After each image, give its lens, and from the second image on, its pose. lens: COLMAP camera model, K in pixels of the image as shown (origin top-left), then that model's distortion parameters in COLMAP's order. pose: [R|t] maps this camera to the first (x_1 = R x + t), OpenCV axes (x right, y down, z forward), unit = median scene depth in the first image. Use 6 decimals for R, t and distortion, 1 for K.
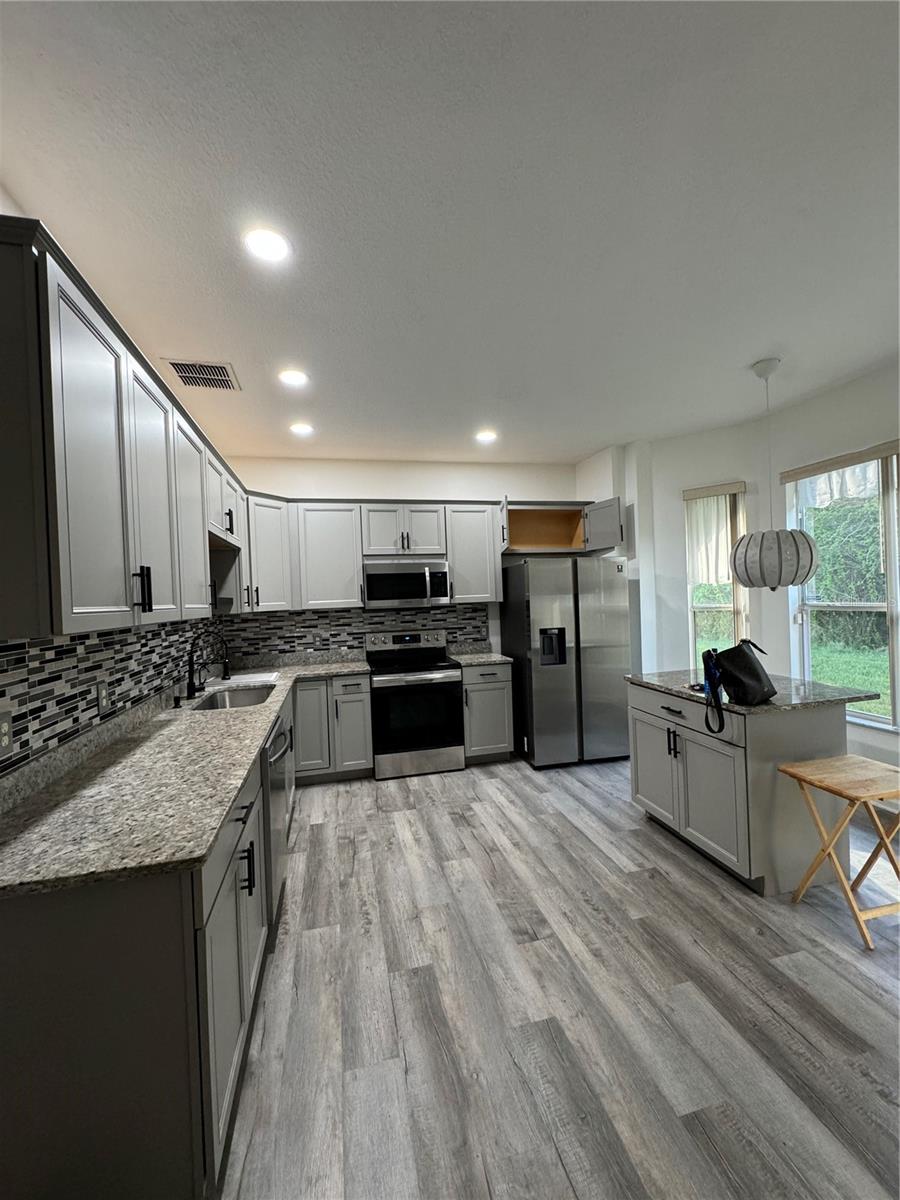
lens RADIAL K [[478.6, 0, 444.7], [0, 478.6, 596.8], [0, 0, 1]] dist [-0.001605, 0.000279]
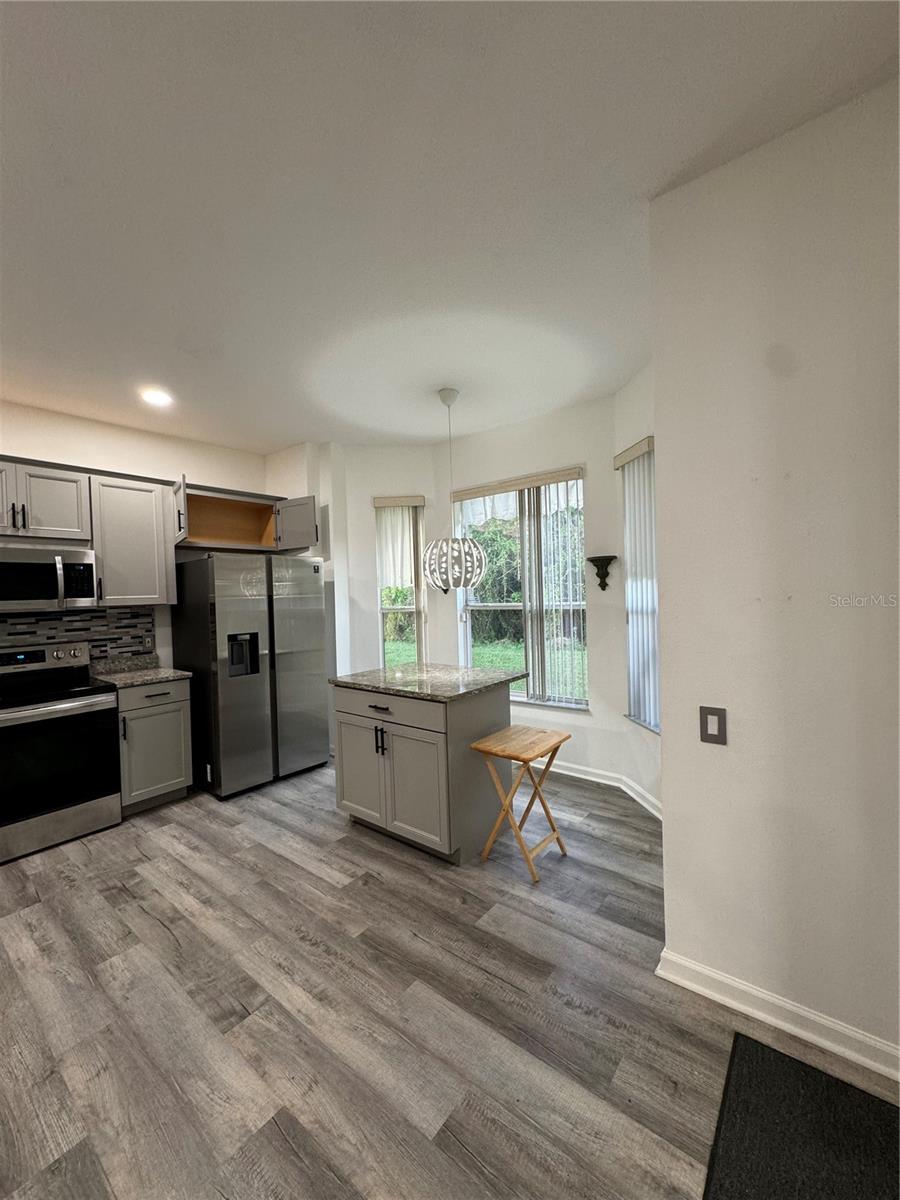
lens RADIAL K [[478.6, 0, 446.2], [0, 478.6, 599.9], [0, 0, 1]] dist [-0.001605, 0.000279]
pose [[0.786597, 0.005766, 0.617440, -0.034966], [0.001736, 0.999932, -0.011549, 0.021047], [-0.617464, 0.010157, 0.786533, 0.117544]]
